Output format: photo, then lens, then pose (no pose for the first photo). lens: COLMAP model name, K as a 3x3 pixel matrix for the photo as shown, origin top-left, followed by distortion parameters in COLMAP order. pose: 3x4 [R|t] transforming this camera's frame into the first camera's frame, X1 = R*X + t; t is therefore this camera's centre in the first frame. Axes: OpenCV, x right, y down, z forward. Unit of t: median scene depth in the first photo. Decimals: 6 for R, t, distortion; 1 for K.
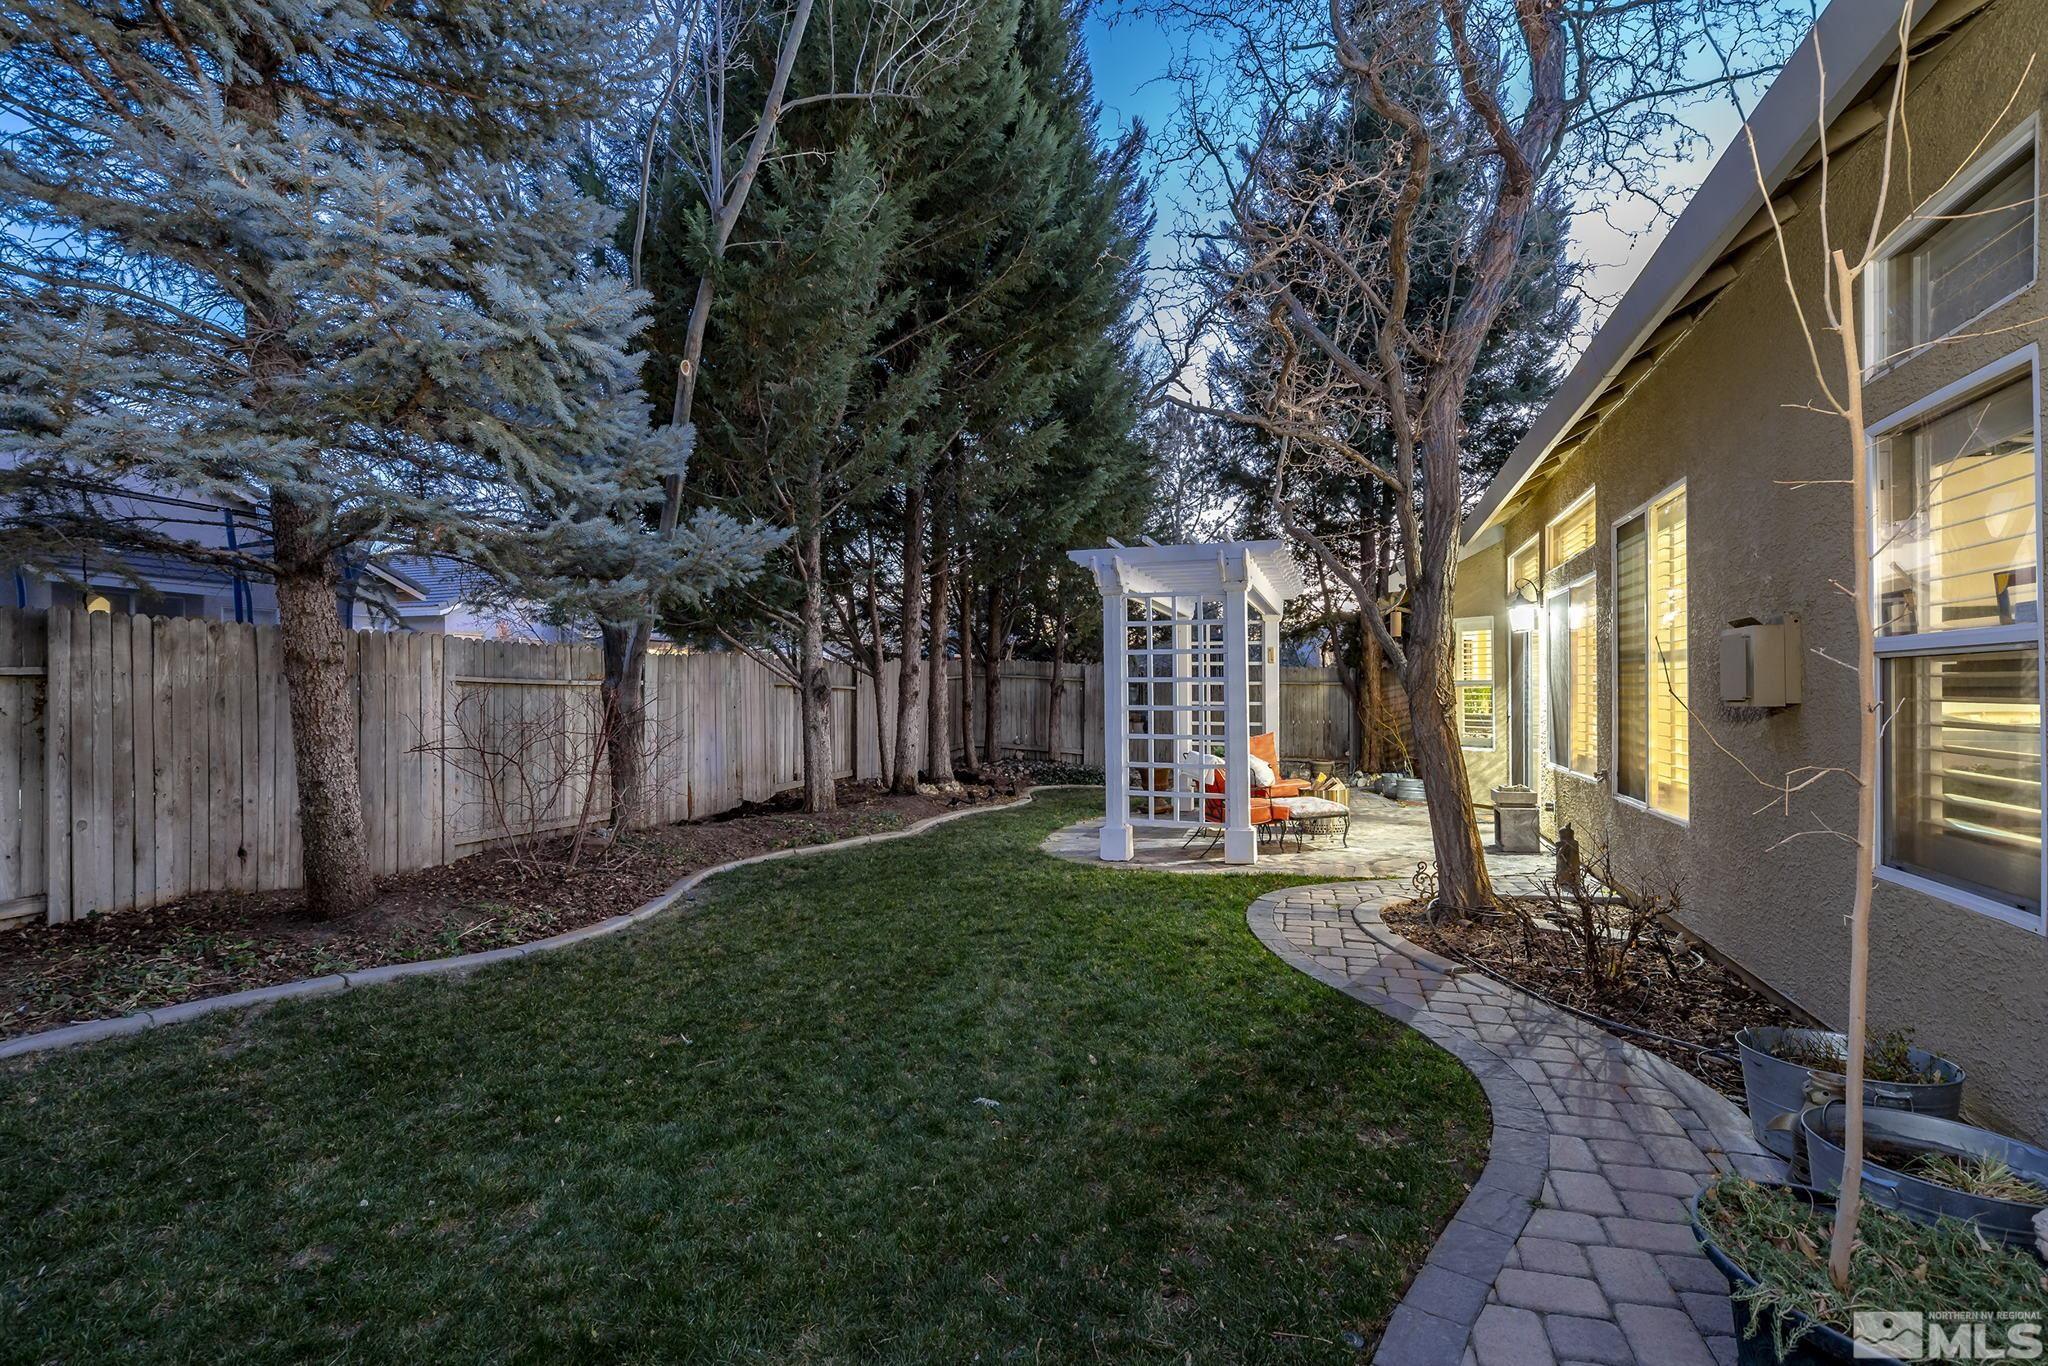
lens RADIAL K [[977.6, 0, 1013.4], [0, 977.6, 692.1], [0, 0, 1]] dist [0.000210, -0.004312]
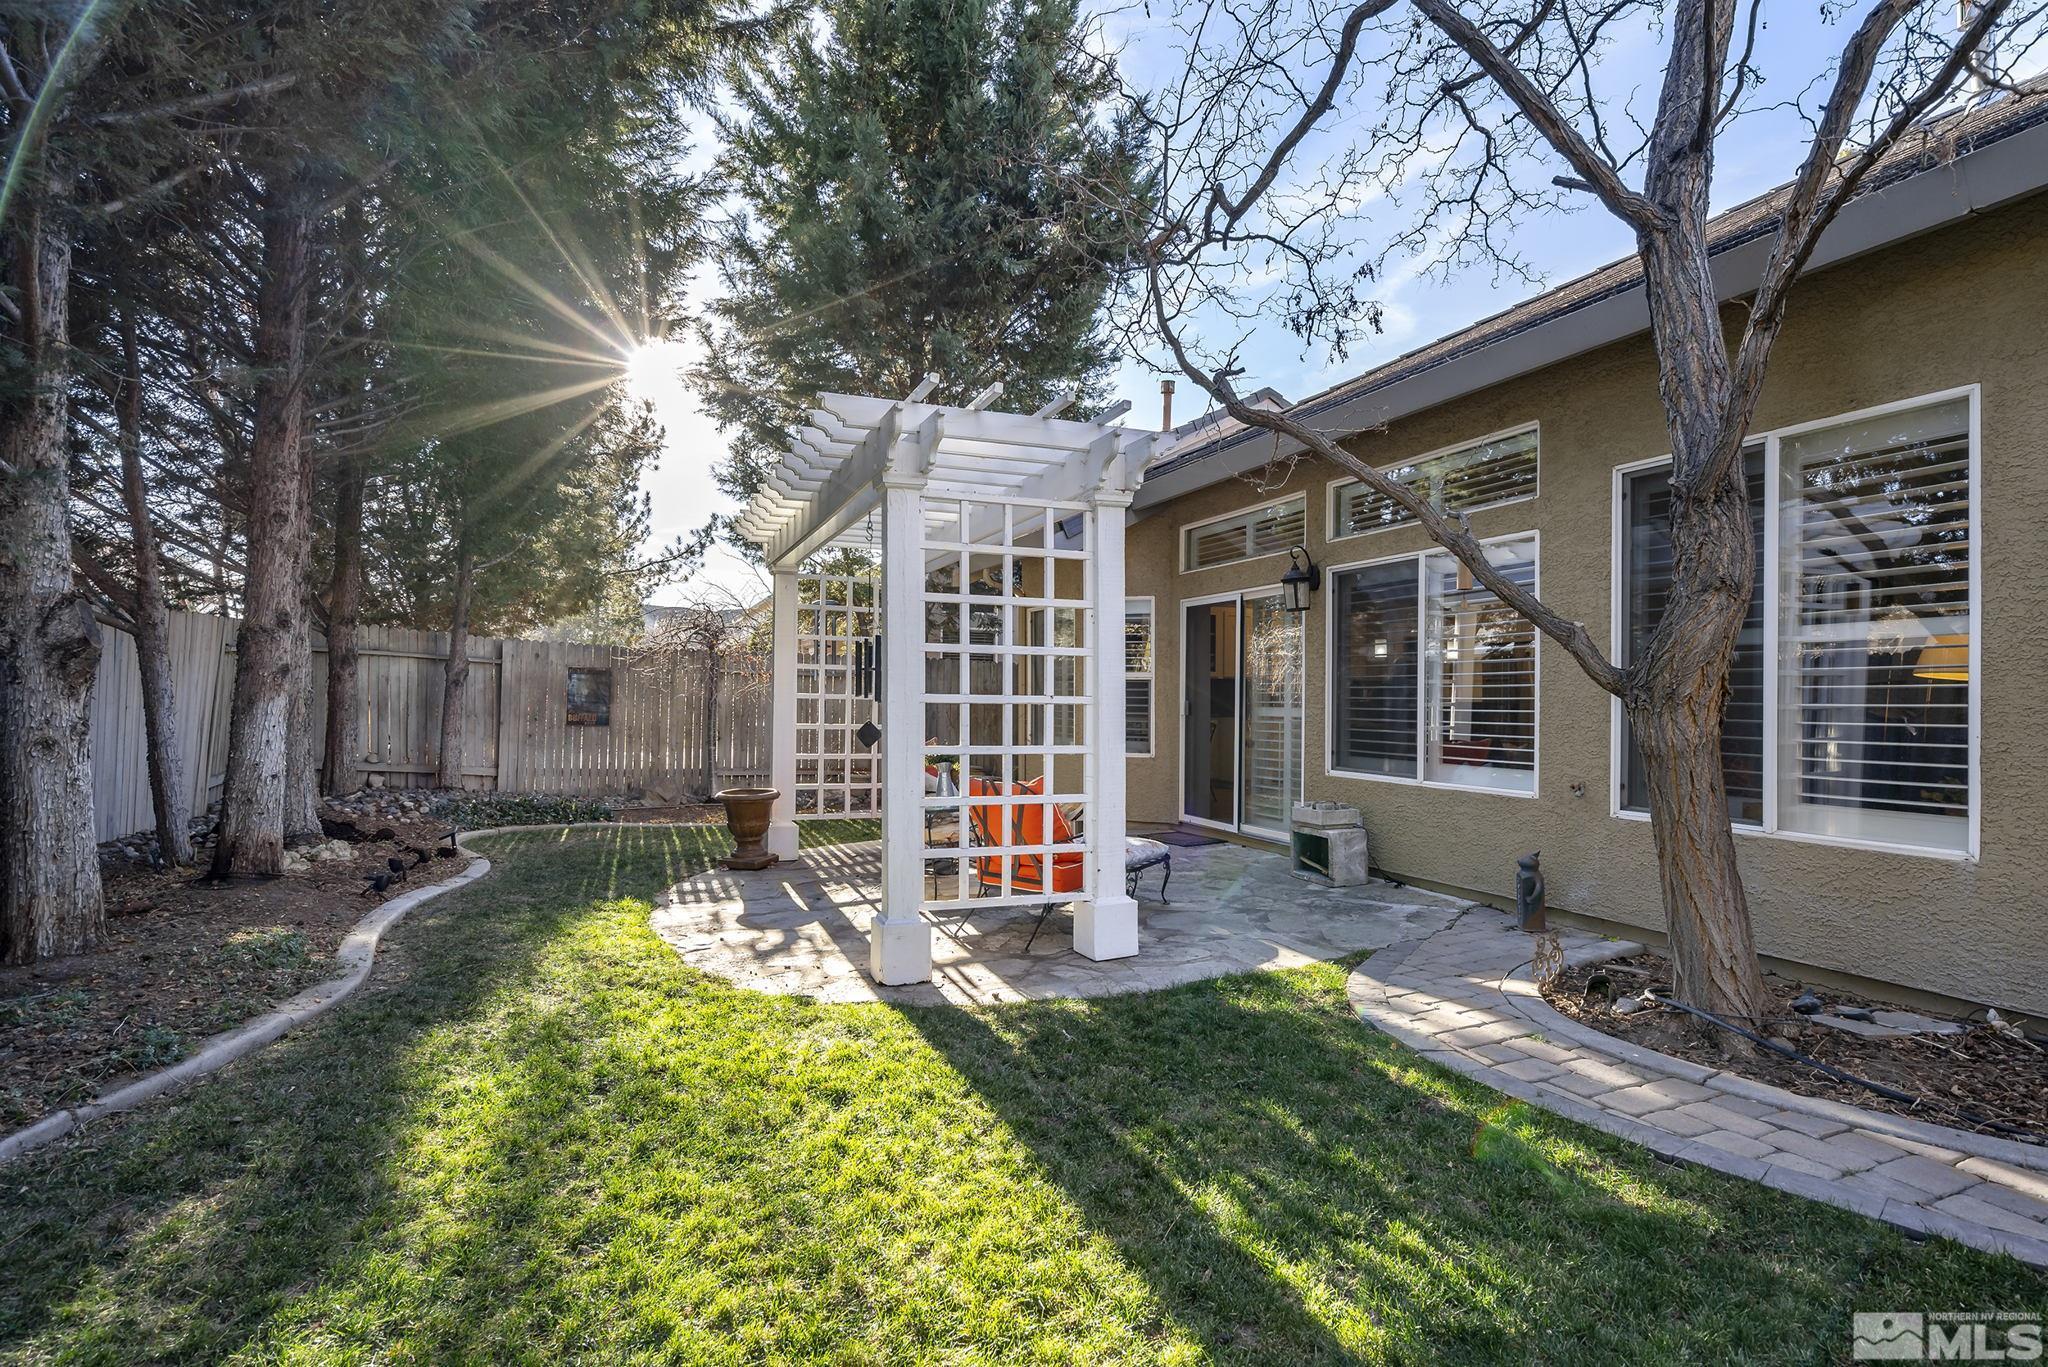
lens RADIAL K [[1000.3, 0, 1010.3], [0, 1000.3, 685.1], [0, 0, 1]] dist [0.000179, -0.000261]
pose [[0.757246, 0.020682, 0.652802, -0.302936], [-0.014470, 0.999784, -0.014890, 0.023206], [-0.652970, 0.001830, 0.757382, 0.776156]]
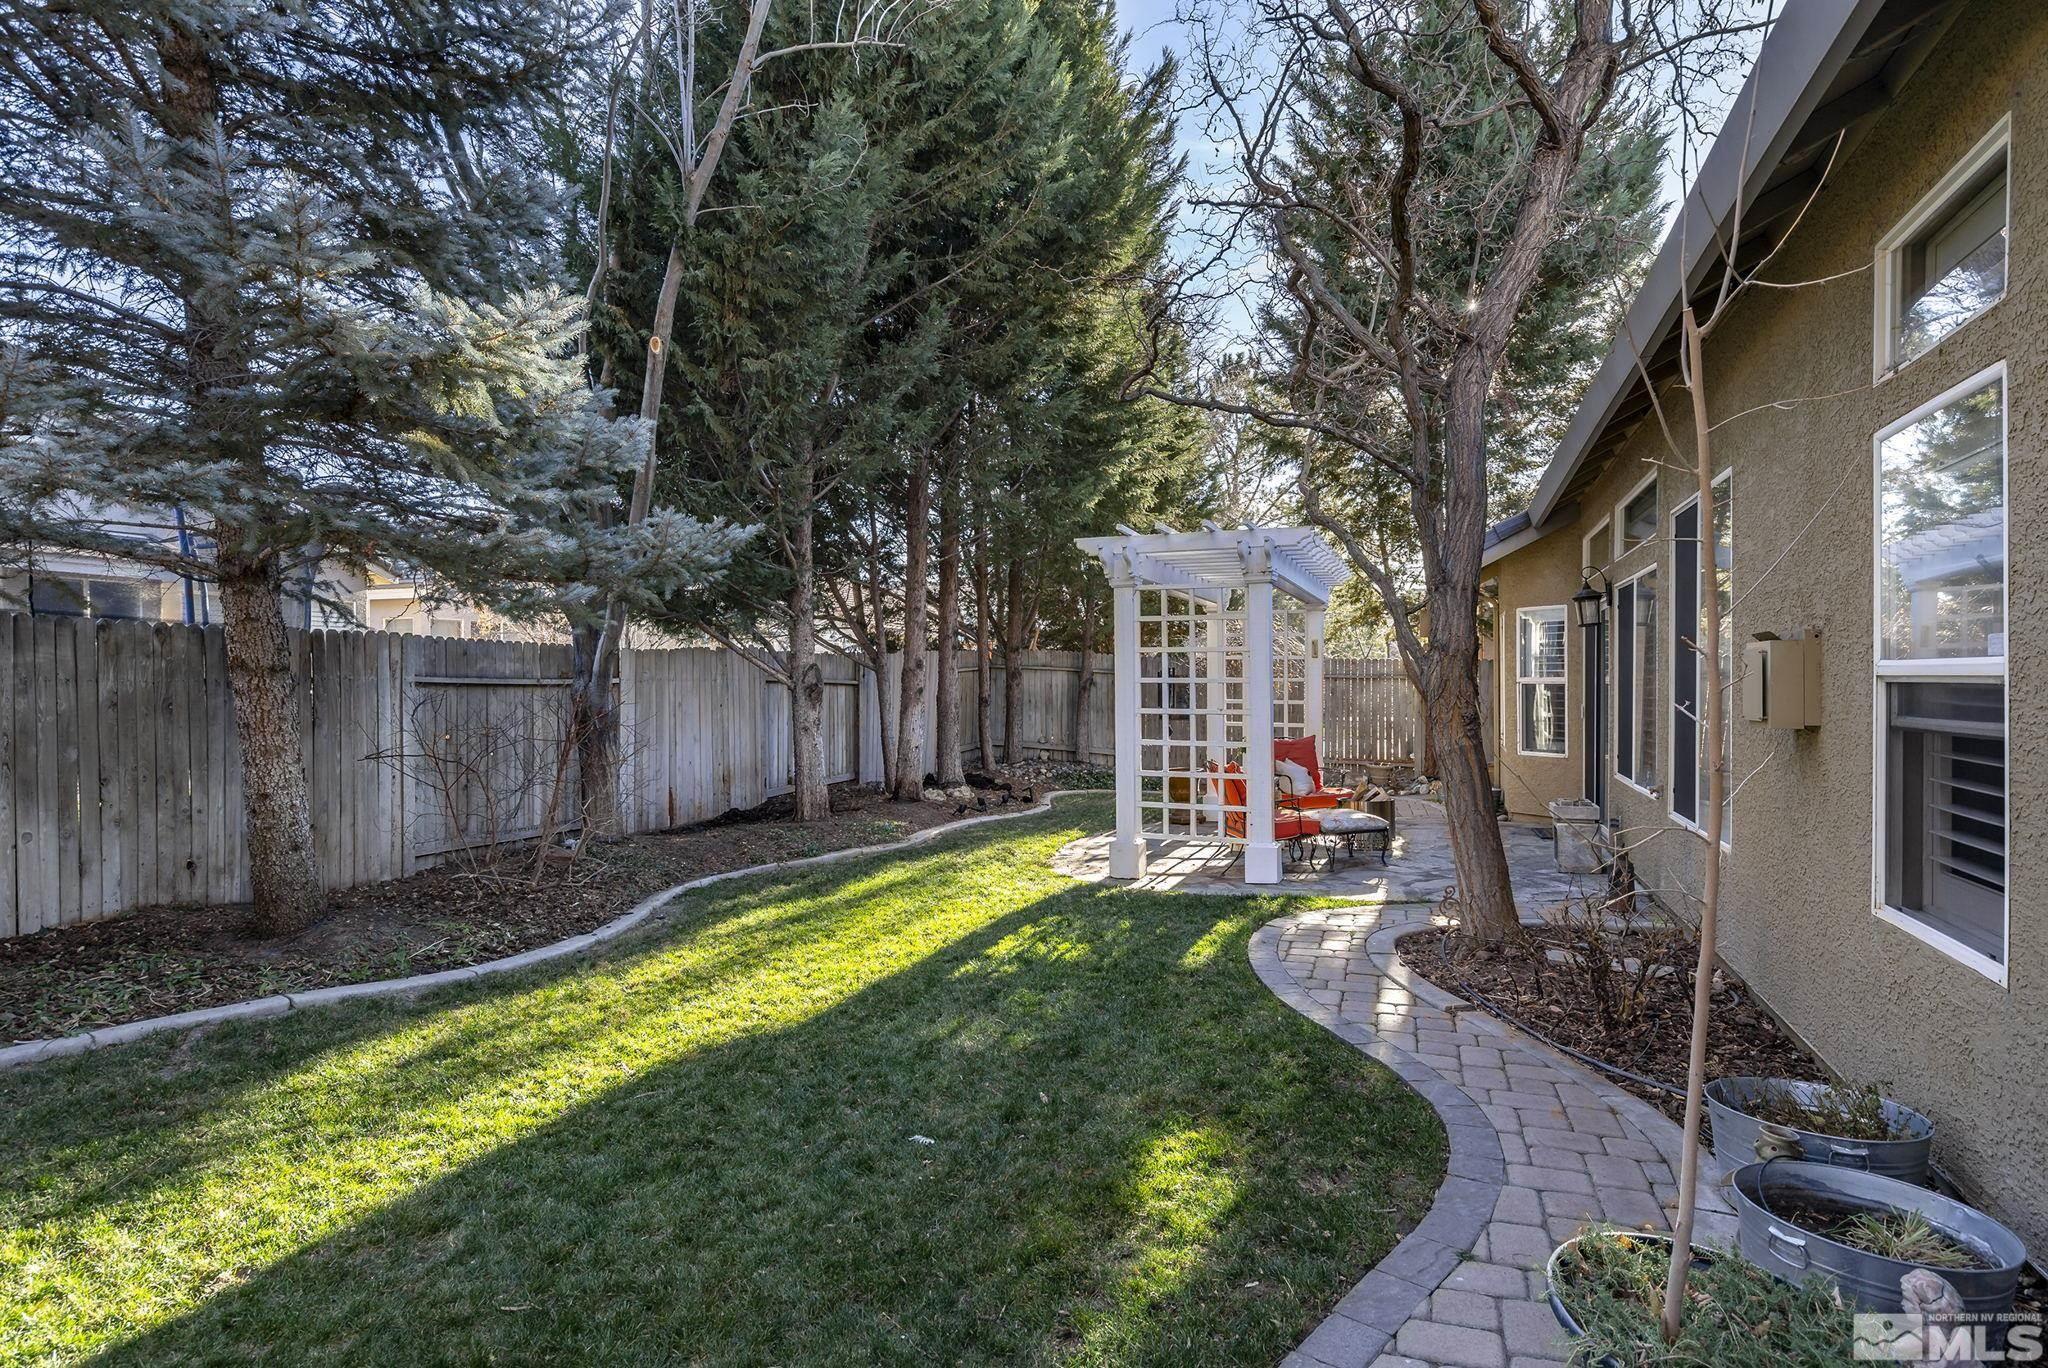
lens RADIAL K [[1104.9, 0, 1014.8], [0, 1104.9, 691.9], [0, 0, 1]] dist [0.002852, -0.005376]
pose [[0.999168, 0.002550, -0.040694, 0.060375], [-0.002013, 0.999910, 0.013237, -0.021544], [0.040724, -0.013145, 0.999084, -0.046838]]
